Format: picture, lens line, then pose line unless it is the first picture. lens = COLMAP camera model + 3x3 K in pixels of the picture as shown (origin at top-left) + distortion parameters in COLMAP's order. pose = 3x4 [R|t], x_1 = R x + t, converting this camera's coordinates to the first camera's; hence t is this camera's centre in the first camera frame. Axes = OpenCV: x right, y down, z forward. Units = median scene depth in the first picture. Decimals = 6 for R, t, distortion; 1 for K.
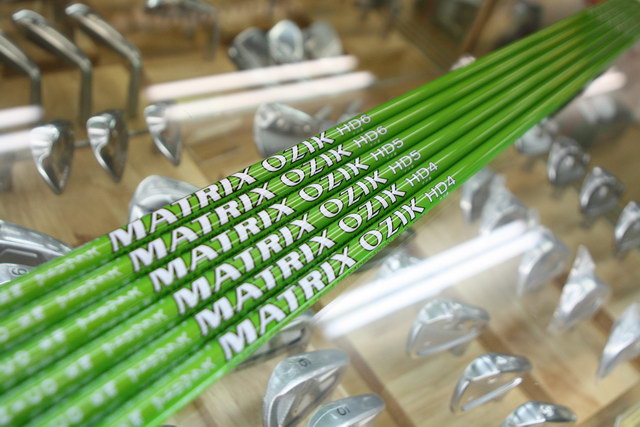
lens RADIAL K [[734.3, 0, 320.0], [0, 734.3, 213.5], [0, 0, 1]] dist [-0.012517, -0.002743]
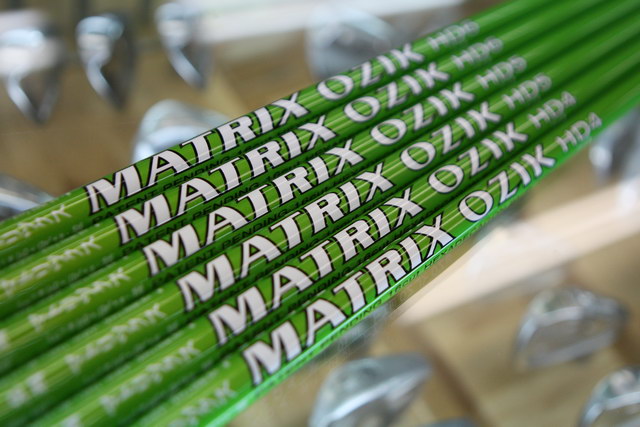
lens RADIAL K [[893.5, 0, 320.0], [0, 893.5, 213.5], [0, 0, 1]] dist [-0.036999, -0.044408]
pose [[0.996503, 0.033143, -0.076706, -0.010298], [-0.028445, 0.997699, 0.061550, -0.003007], [0.078570, -0.059153, 0.995152, 0.185500]]
